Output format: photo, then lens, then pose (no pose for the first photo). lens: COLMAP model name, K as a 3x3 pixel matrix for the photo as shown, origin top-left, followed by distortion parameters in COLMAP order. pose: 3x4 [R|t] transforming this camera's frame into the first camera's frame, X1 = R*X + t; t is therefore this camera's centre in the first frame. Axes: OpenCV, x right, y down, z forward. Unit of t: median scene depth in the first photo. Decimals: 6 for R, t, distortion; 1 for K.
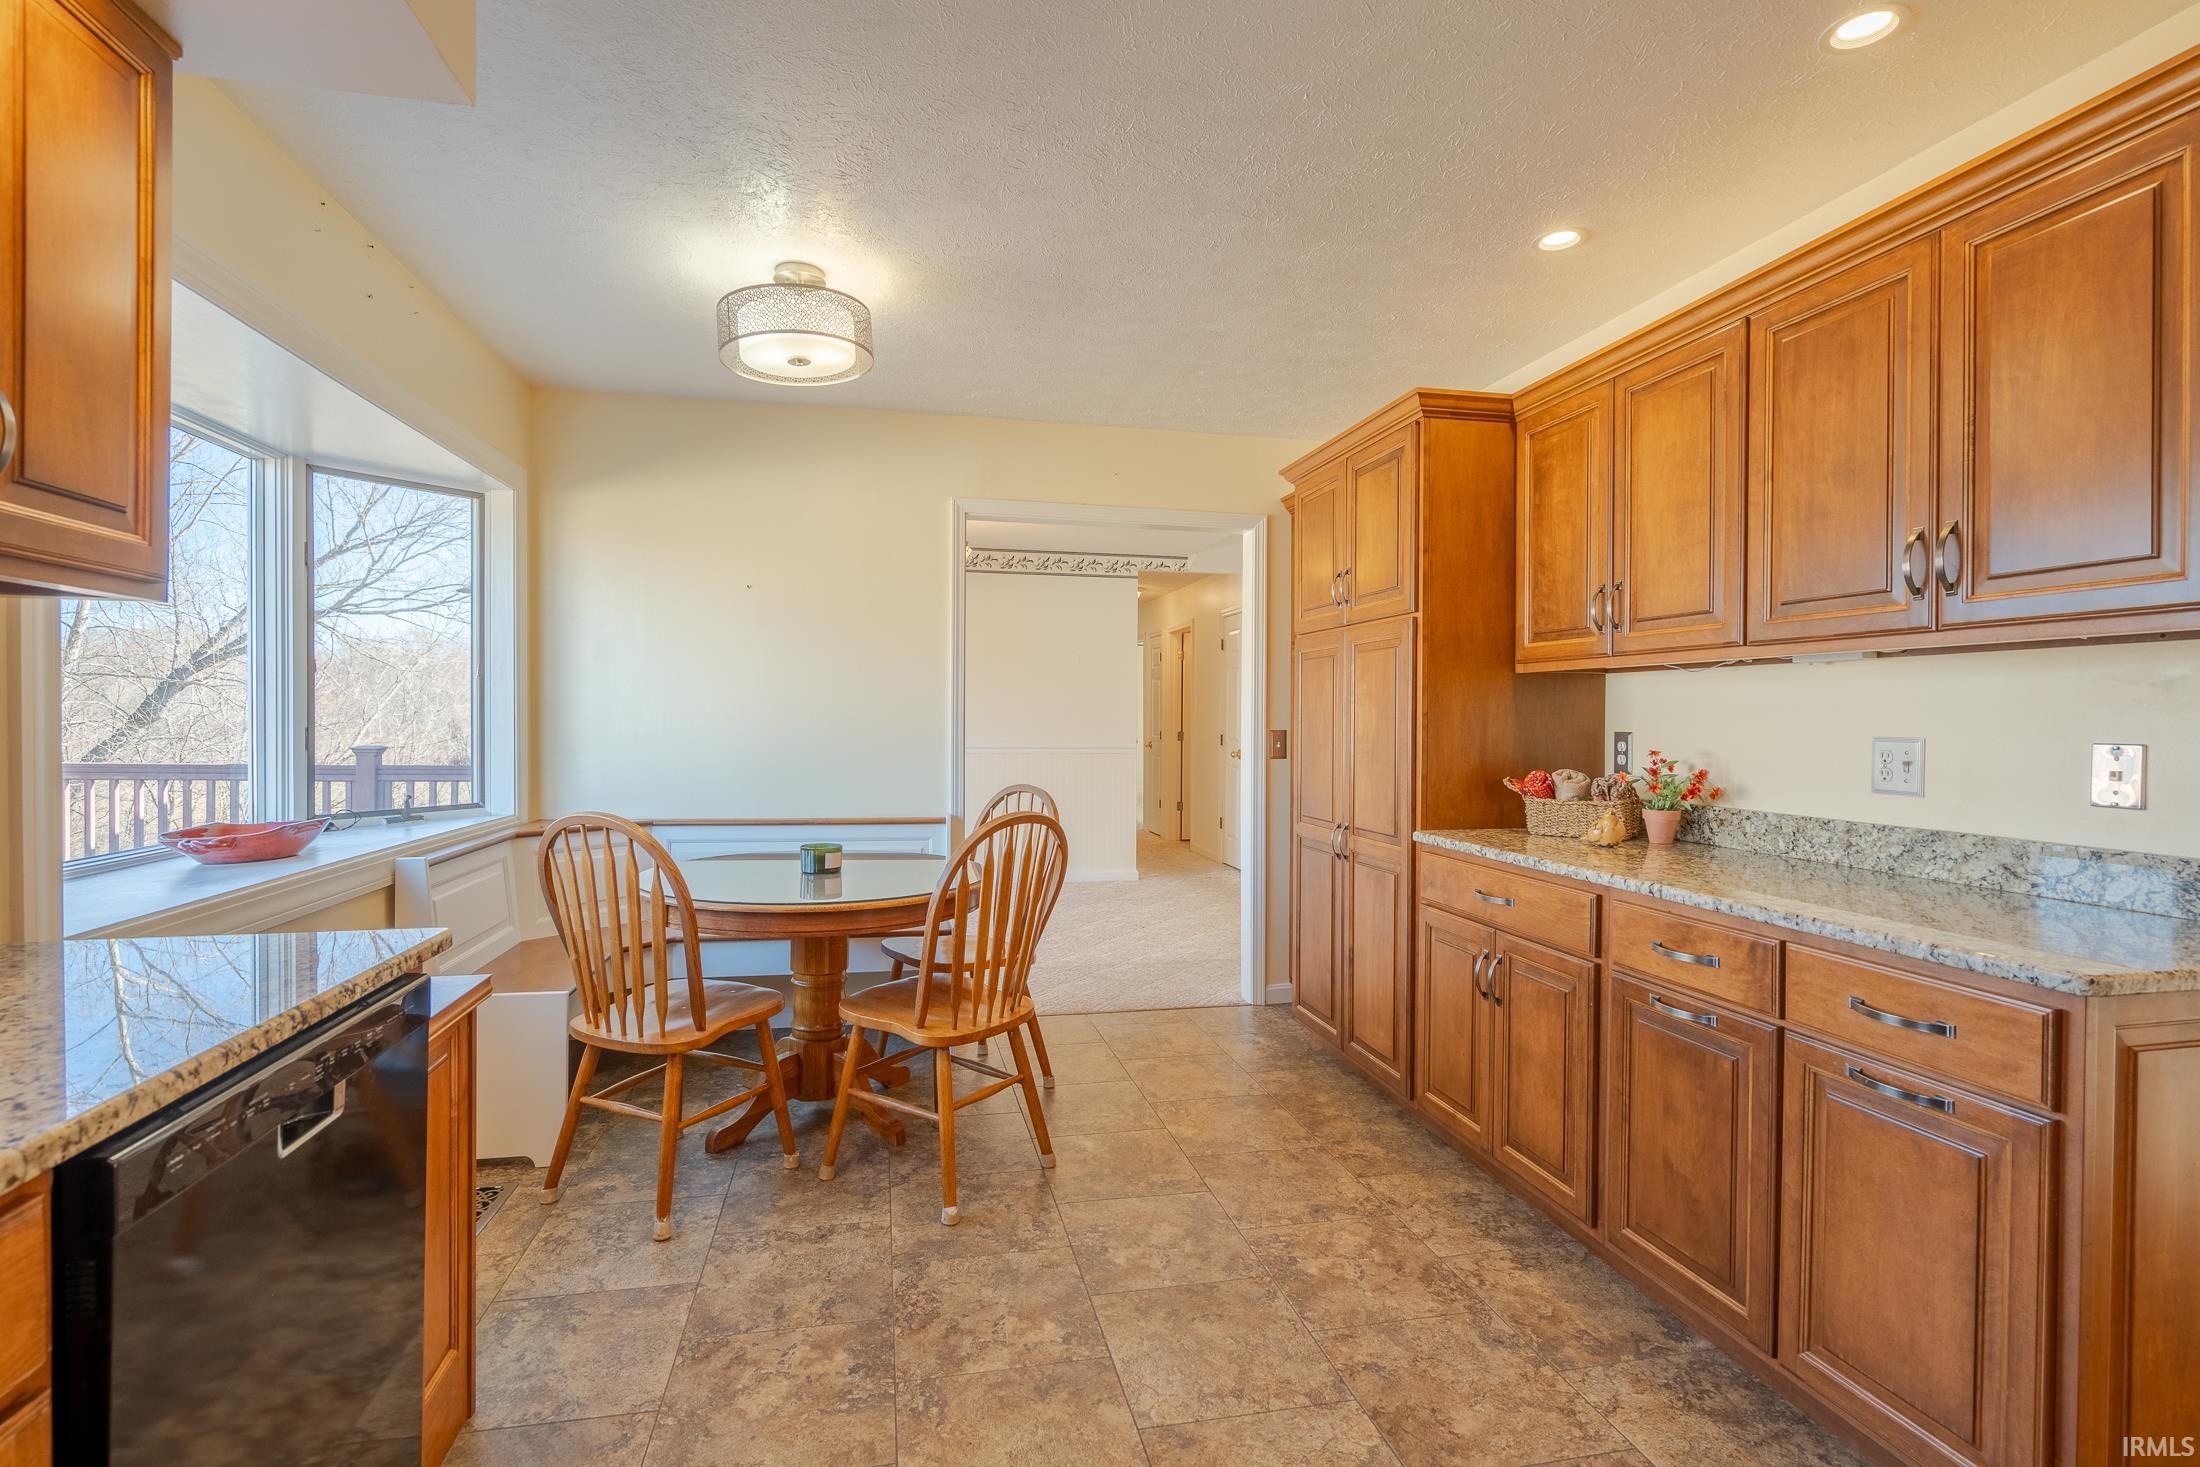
lens RADIAL K [[1001.2, 0, 1112.3], [0, 1001.2, 728.8], [0, 0, 1]] dist [-0.005049, 0.000742]
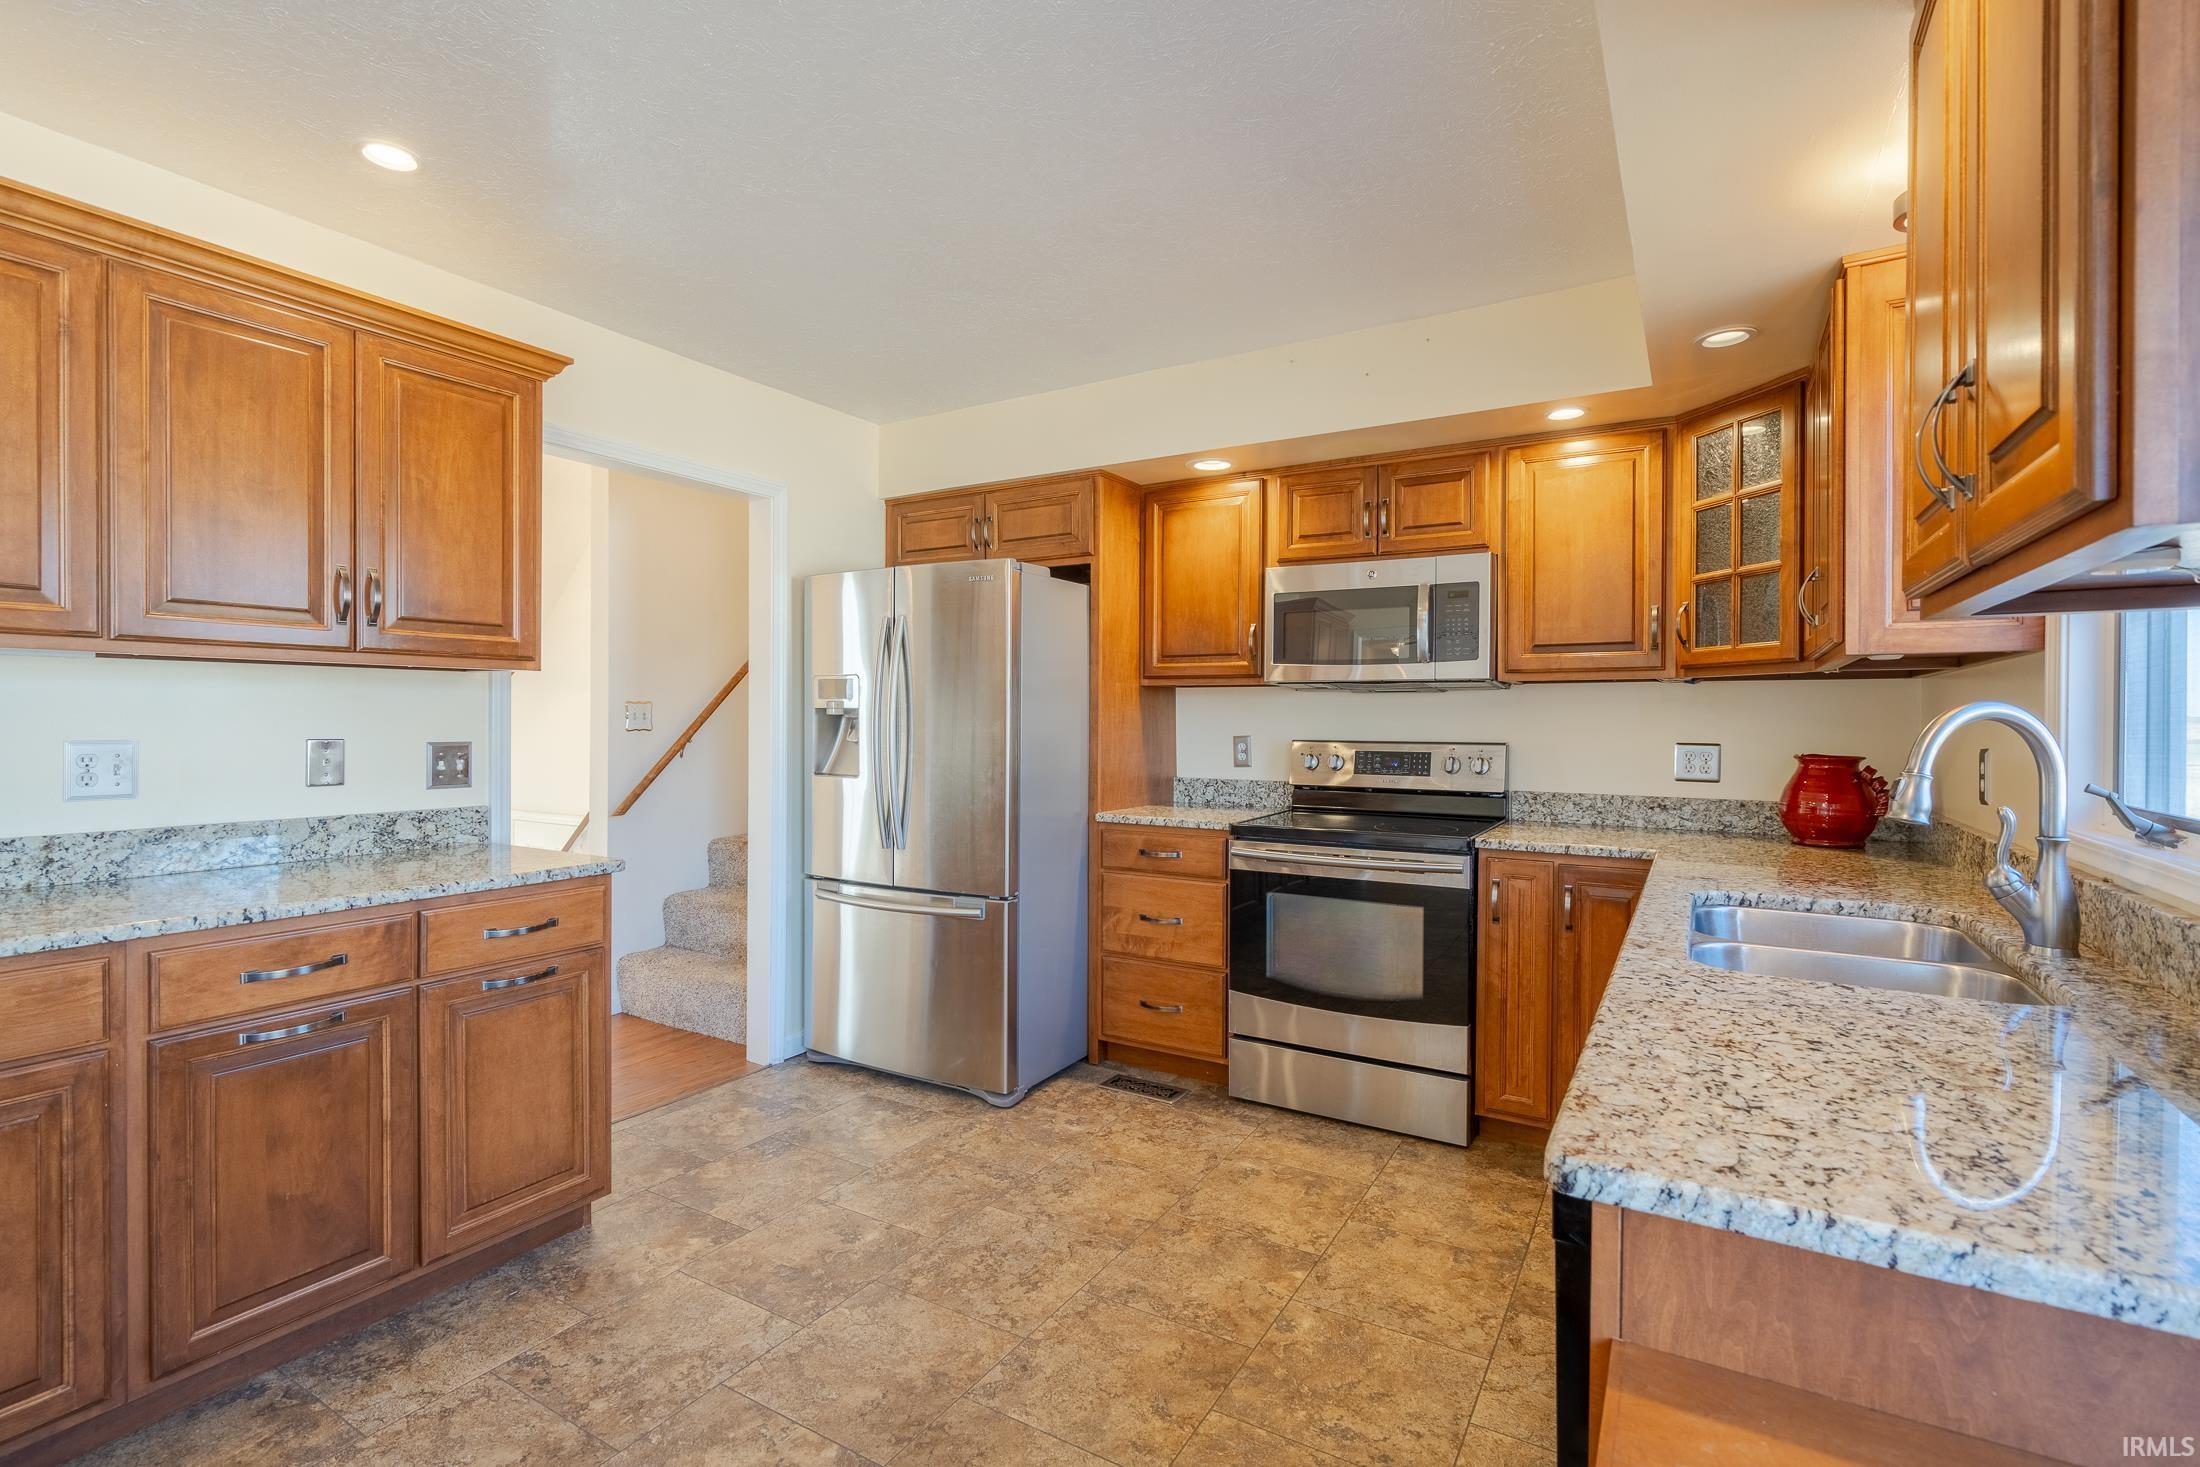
lens RADIAL K [[1001.2, 0, 1083.5], [0, 1001.2, 724.4], [0, 0, 1]] dist [-0.005049, 0.000742]
pose [[-0.714394, -0.011769, 0.699645, -0.628593], [-0.001175, 0.999877, 0.015620, -0.025320], [-0.699743, 0.010337, -0.714320, 1.130796]]
